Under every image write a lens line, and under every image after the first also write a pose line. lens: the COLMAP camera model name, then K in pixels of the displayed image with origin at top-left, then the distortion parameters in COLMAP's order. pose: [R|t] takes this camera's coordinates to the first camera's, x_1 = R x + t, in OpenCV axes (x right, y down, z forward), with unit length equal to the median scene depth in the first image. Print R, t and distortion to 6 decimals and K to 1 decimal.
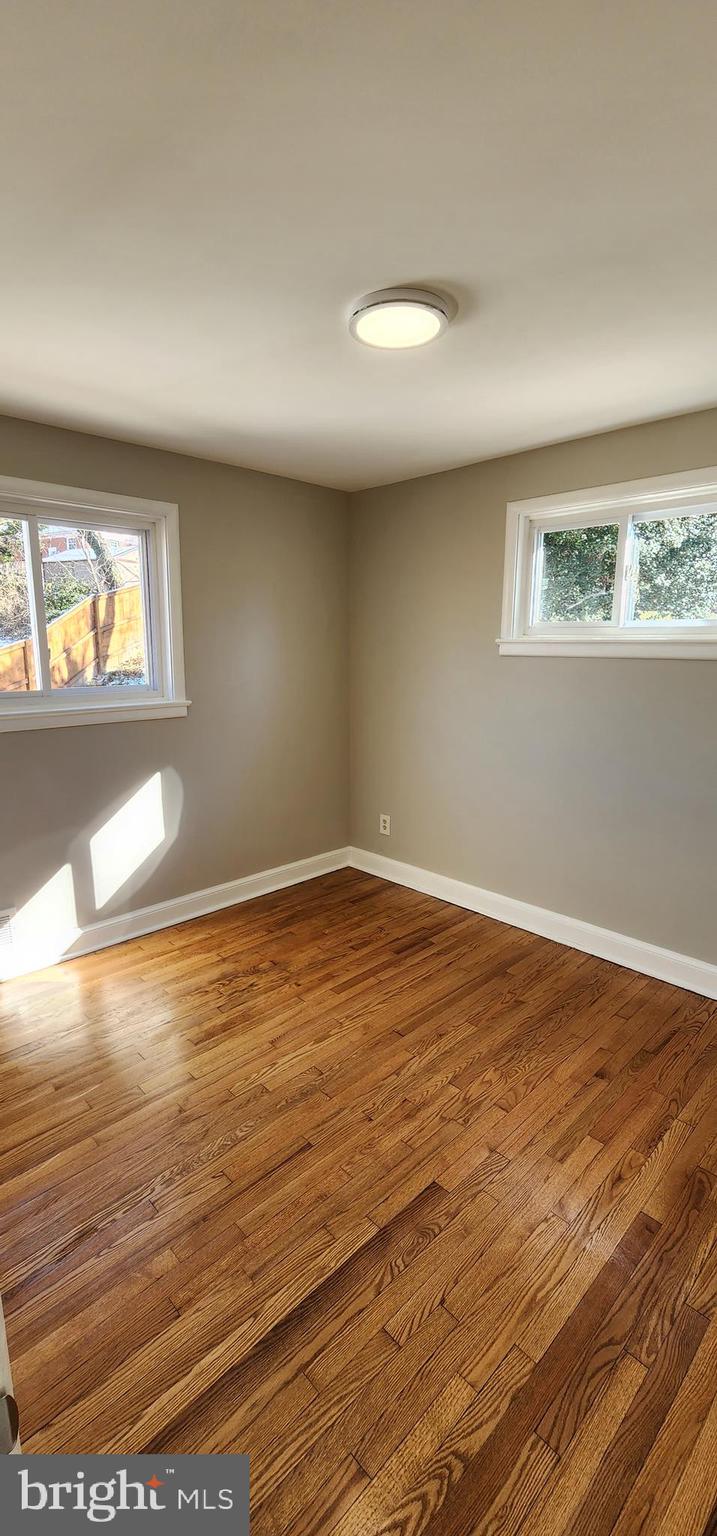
lens RADIAL K [[630.6, 0, 350.1], [0, 630.6, 768.0], [0, 0, 1]] dist [0.001311, -0.000111]
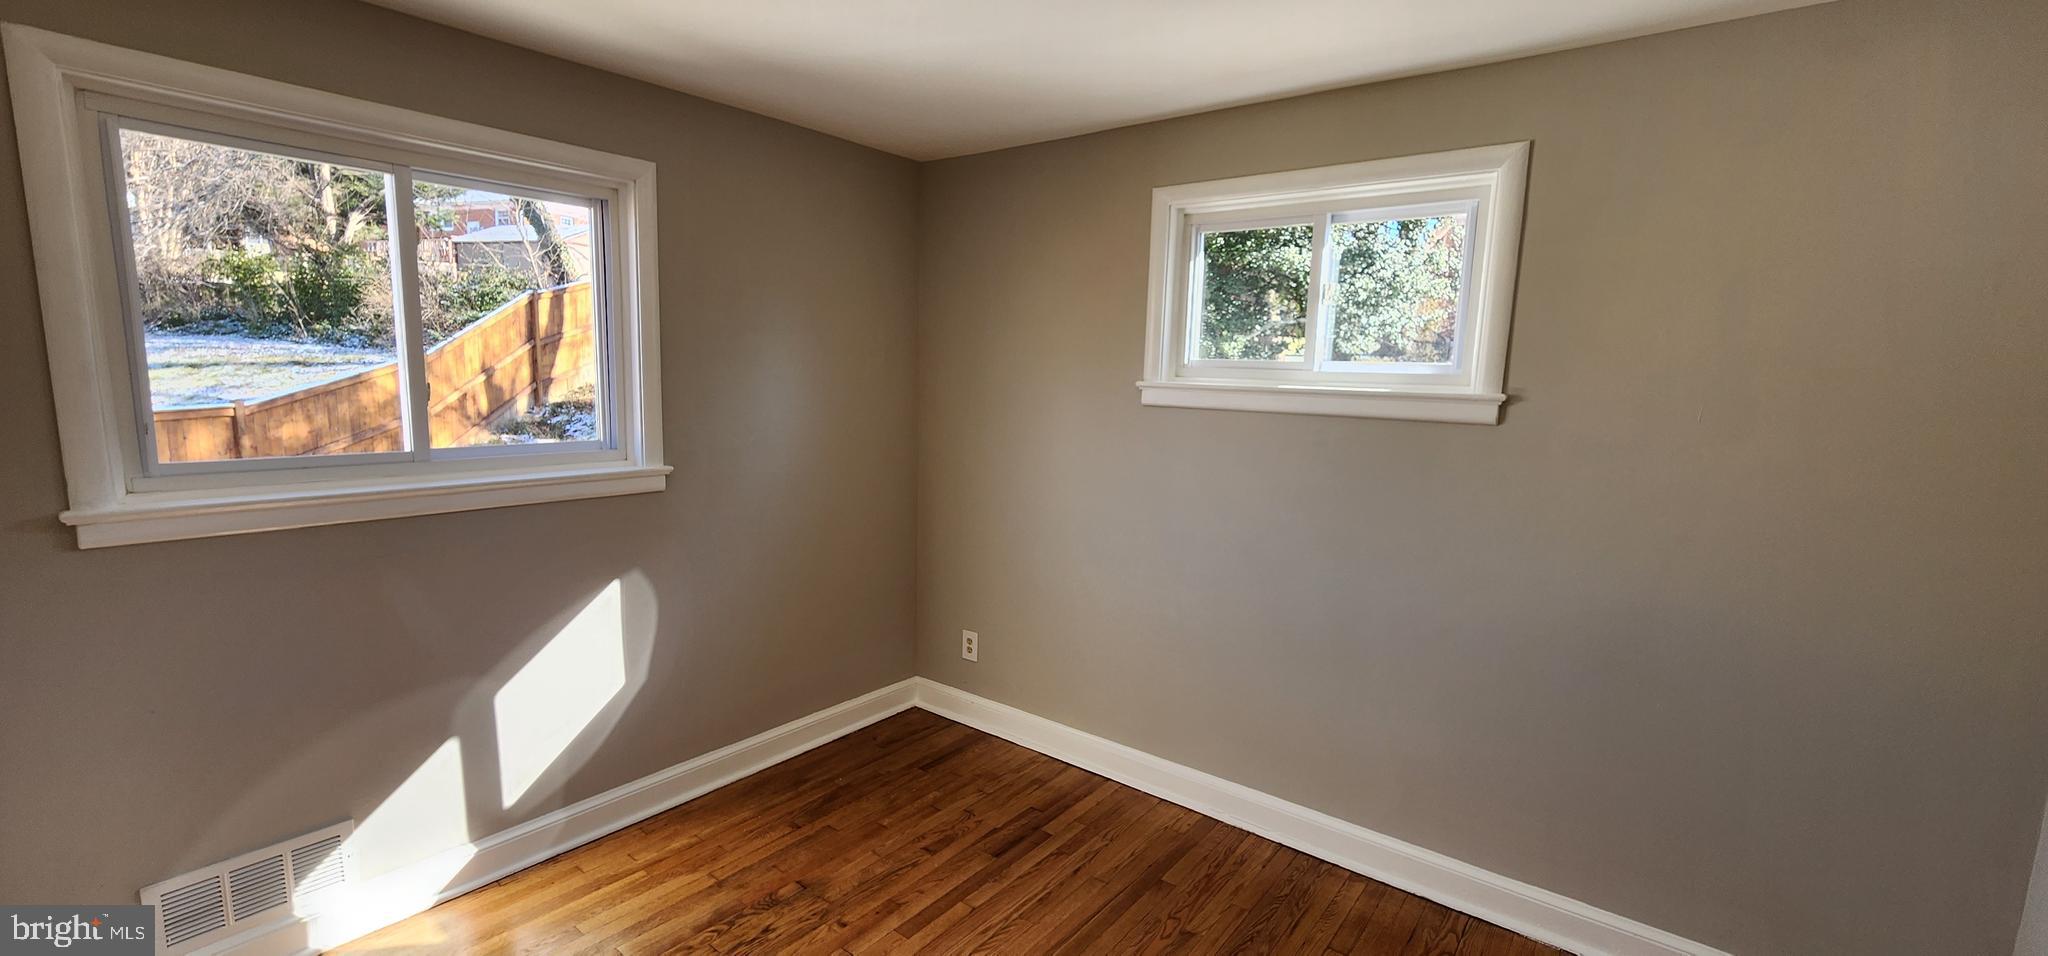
lens RADIAL K [[840.8, 0, 1017.7], [0, 840.8, 490.2], [0, 0, 1]] dist [0.001311, -0.000111]
pose [[0.990411, 0.003737, 0.138100, -0.024249], [0.003267, 0.998721, -0.050457, -0.039258], [-0.138112, 0.050424, 0.989132, 0.113389]]
